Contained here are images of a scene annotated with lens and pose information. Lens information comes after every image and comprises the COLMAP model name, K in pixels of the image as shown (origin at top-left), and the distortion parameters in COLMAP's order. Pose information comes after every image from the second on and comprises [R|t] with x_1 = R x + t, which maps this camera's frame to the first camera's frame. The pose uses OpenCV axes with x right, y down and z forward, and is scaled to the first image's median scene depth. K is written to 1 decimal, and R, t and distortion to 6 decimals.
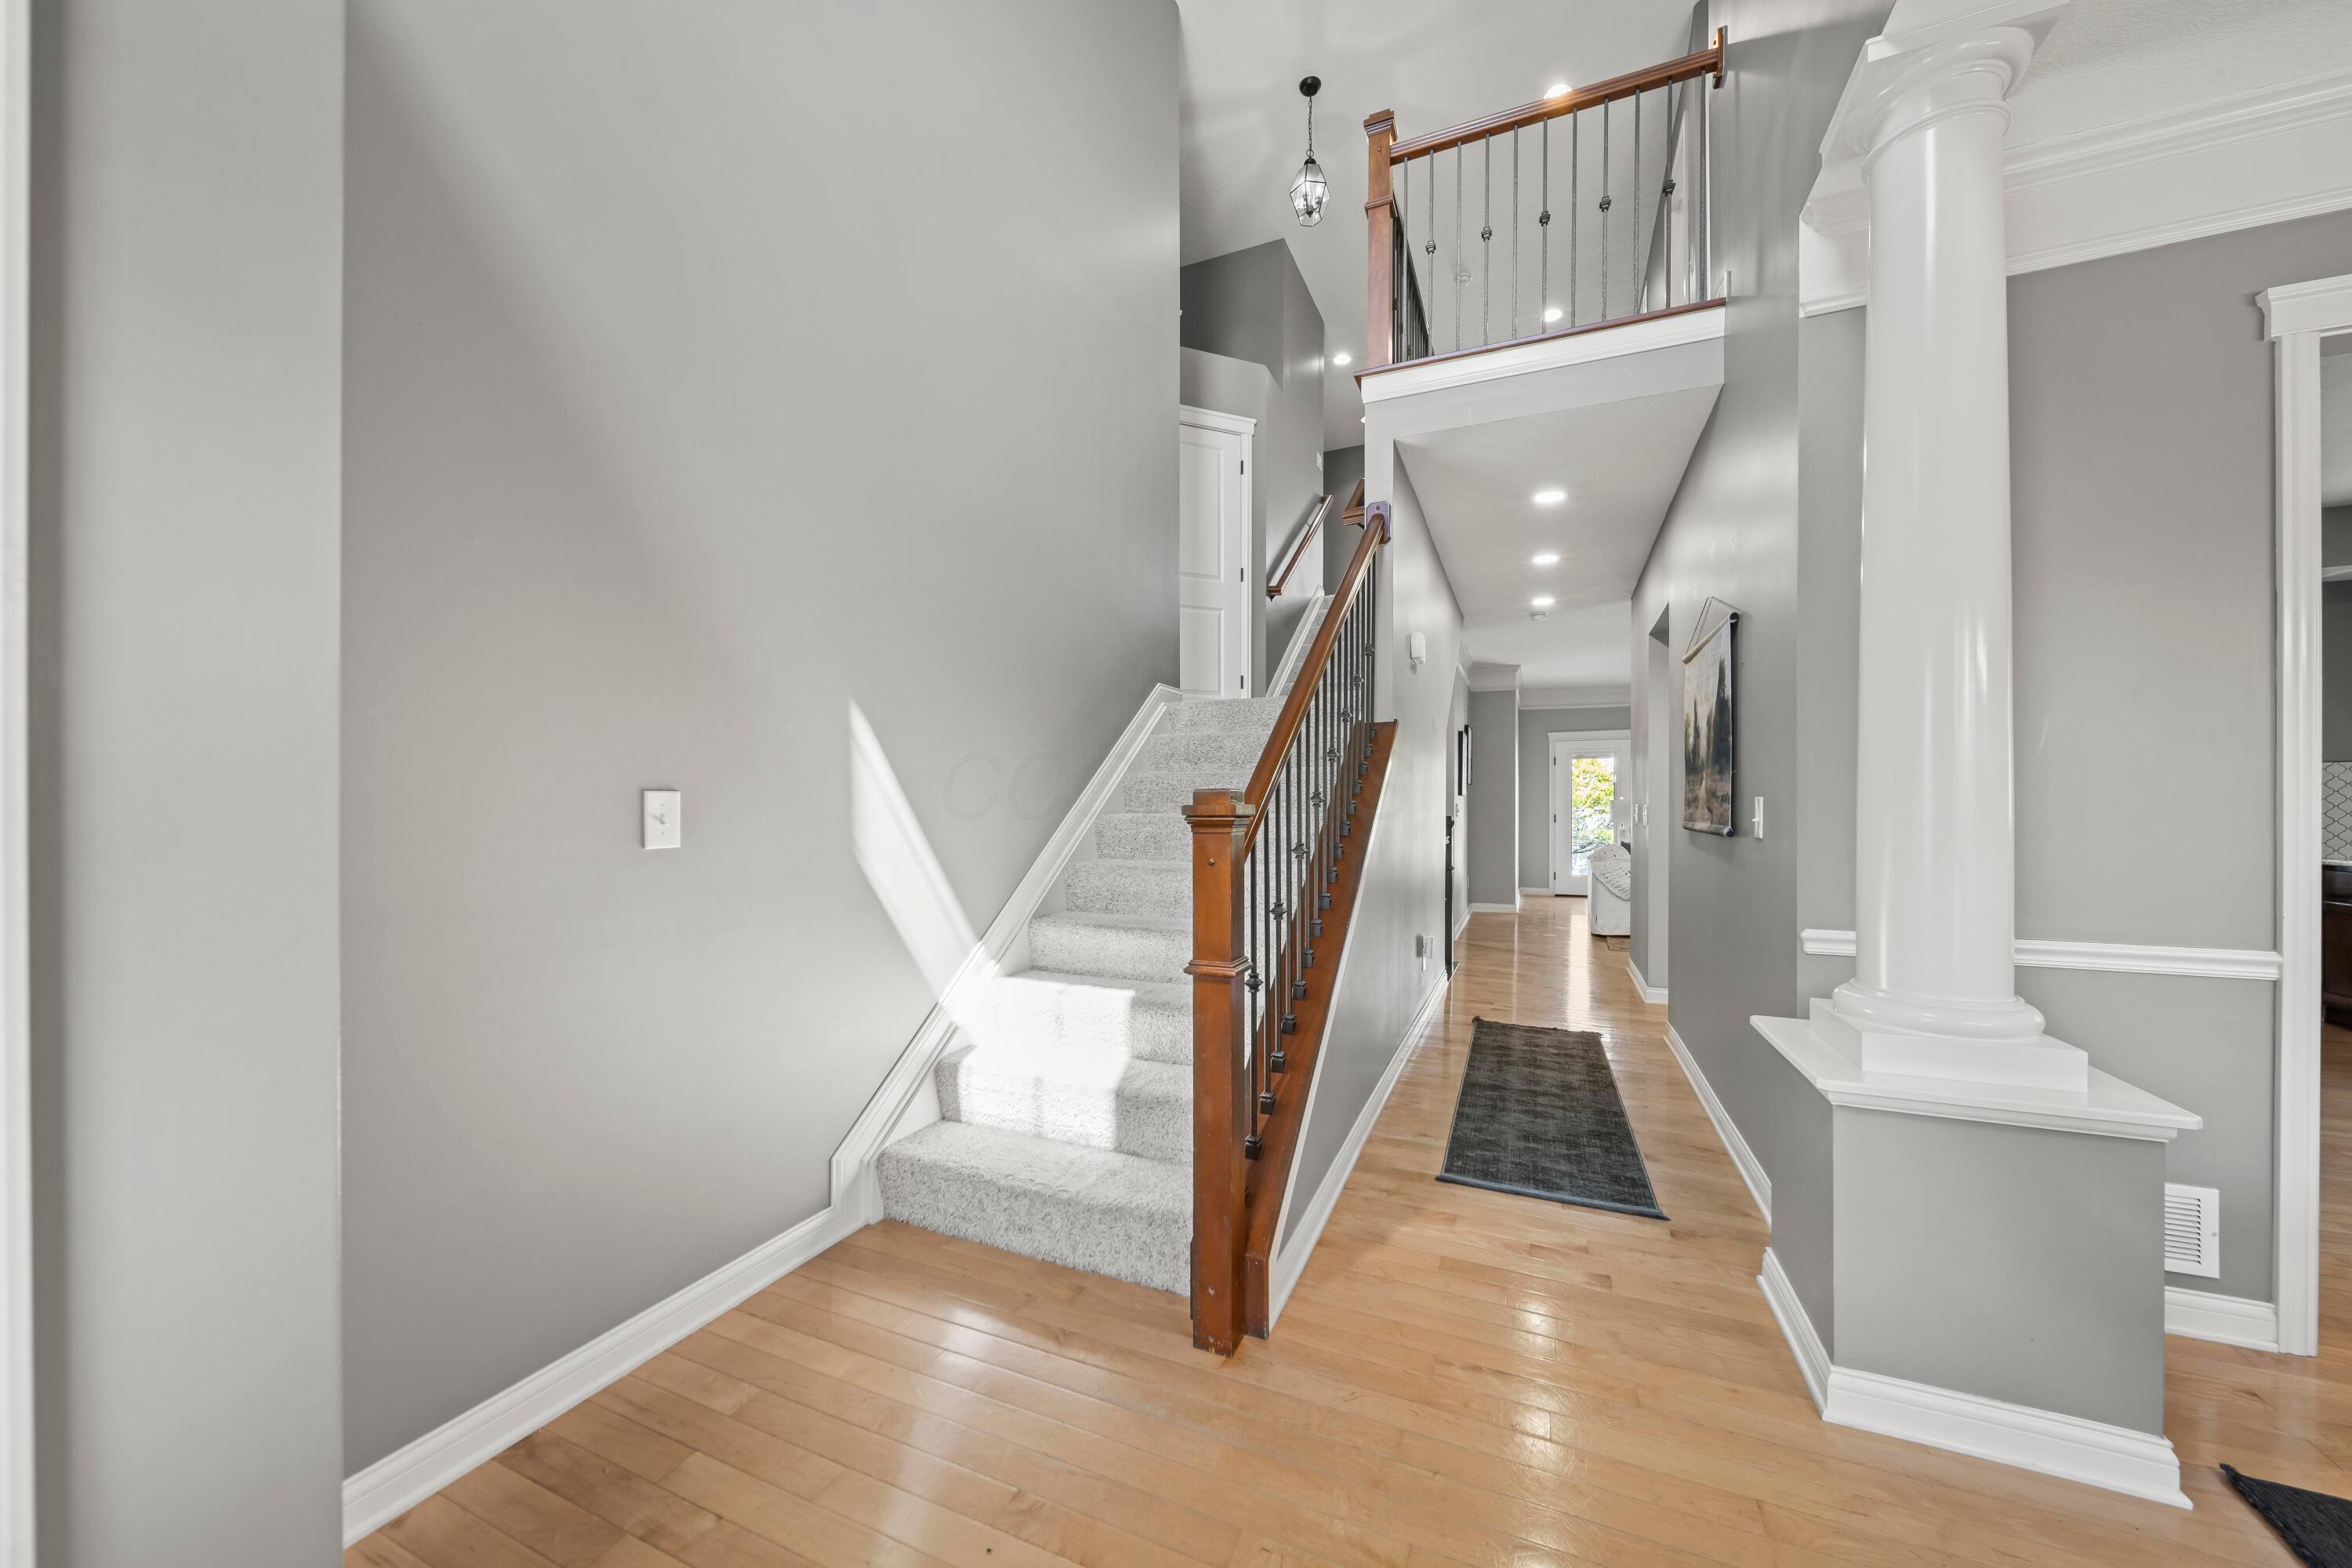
lens RADIAL K [[834.1, 0, 1156.5], [0, 834.1, 802.5], [0, 0, 1]] dist [0.000145, -0.000225]
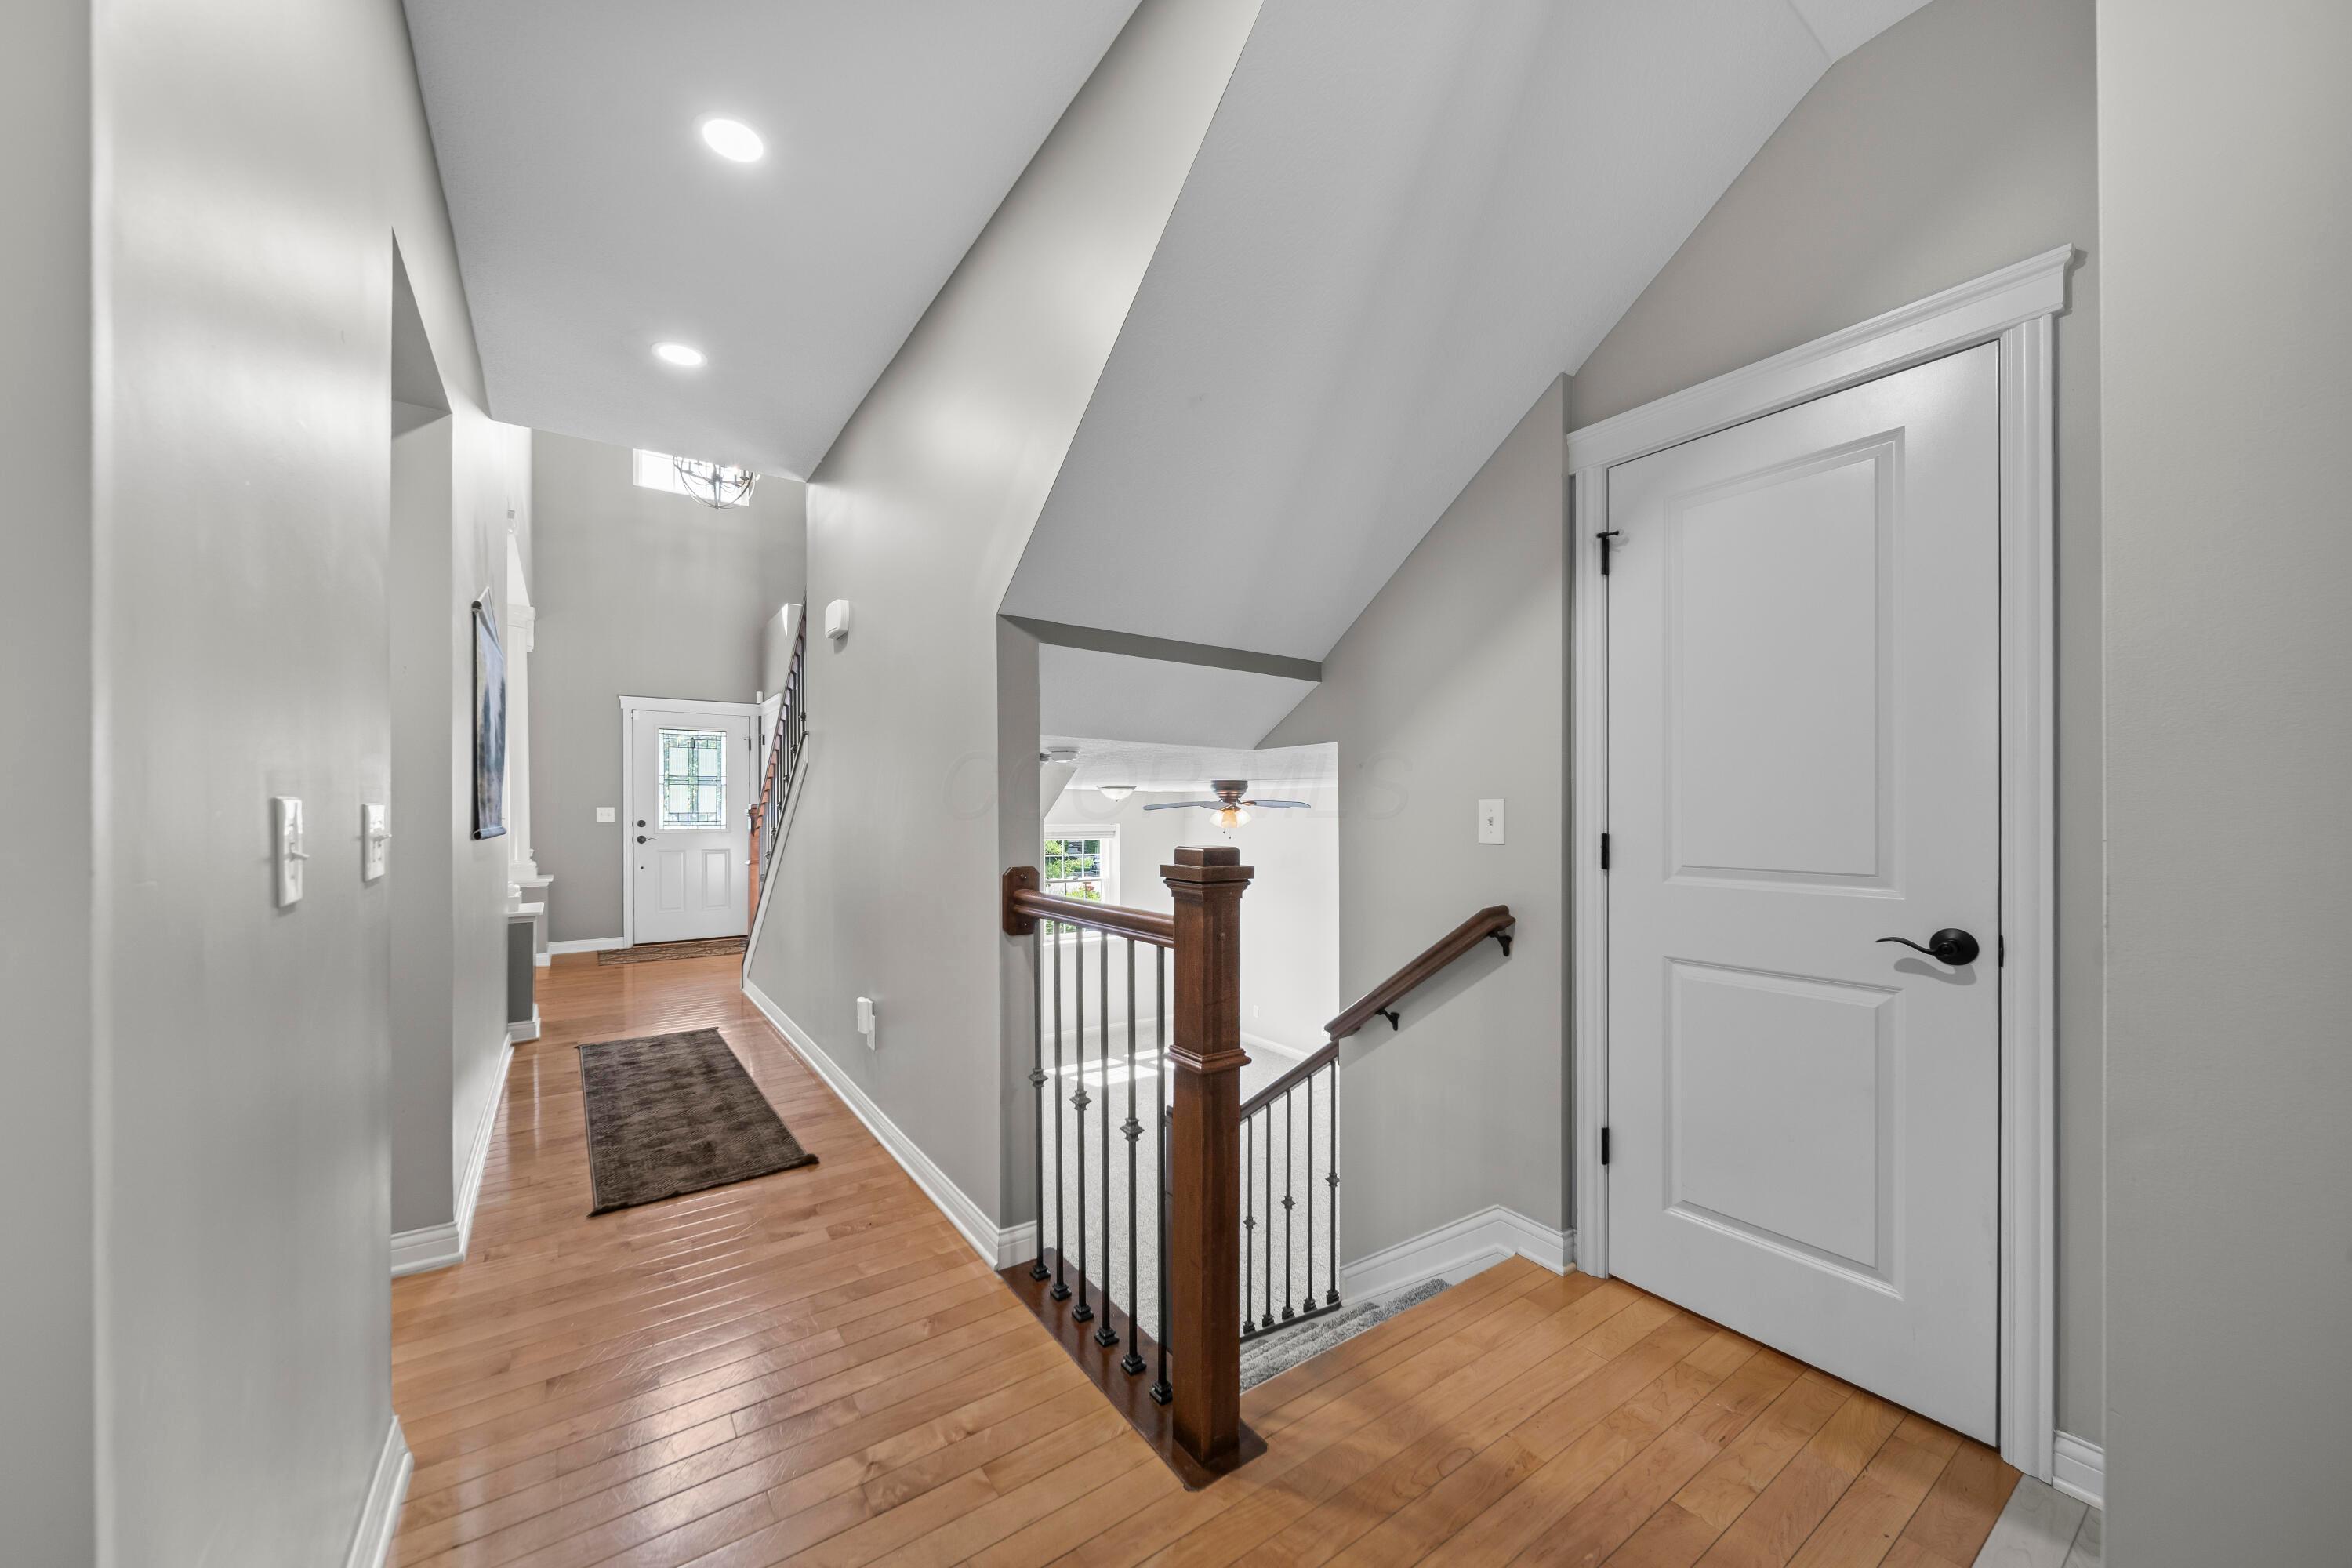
lens RADIAL K [[851.6, 0, 1151.5], [0, 851.6, 811.3], [0, 0, 1]] dist [-0.000229, -0.000107]
pose [[-0.520574, -0.000870, -0.853816, 0.942415], [-0.001445, 0.999999, -0.000138, 0.010890], [0.853816, 0.001162, -0.520574, 1.845880]]
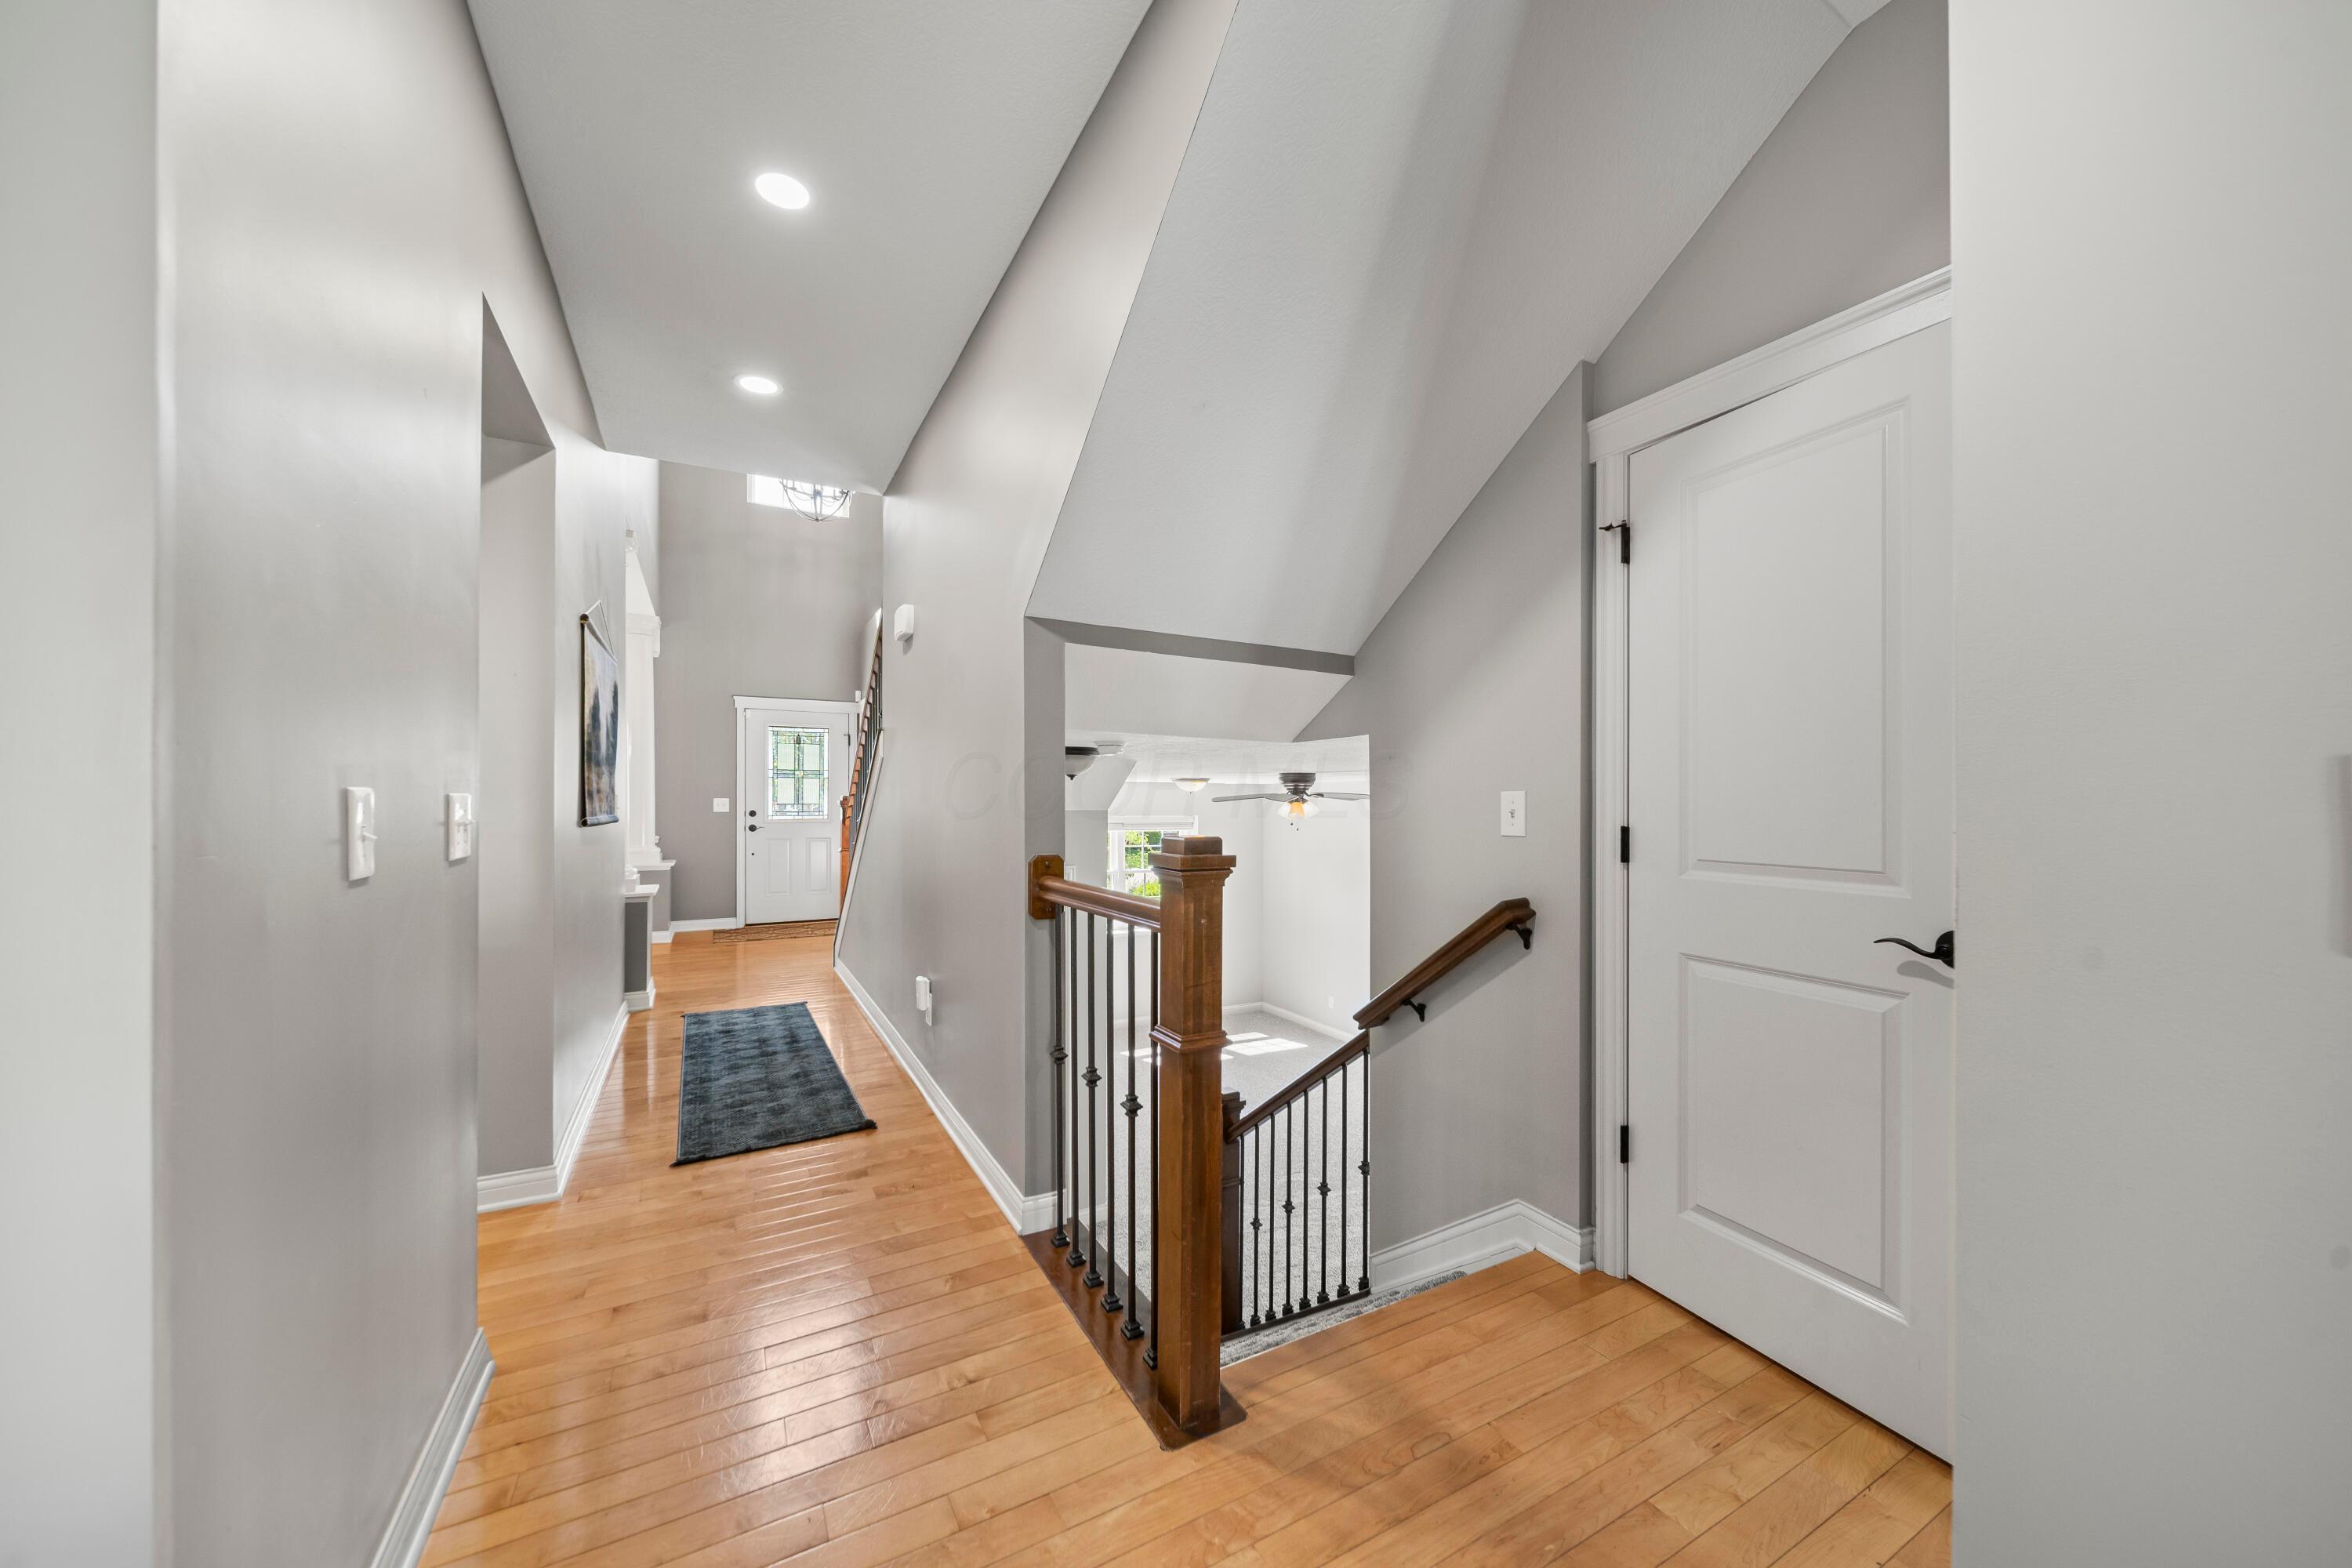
lens RADIAL K [[834.1, 0, 1156.5], [0, 834.1, 802.5], [0, 0, 1]] dist [0.000145, -0.000225]
pose [[-0.608292, -0.003219, -0.793707, 0.922151], [-0.004055, 0.999991, -0.000948, 0.011242], [0.793703, 0.002642, -0.608299, 1.896029]]
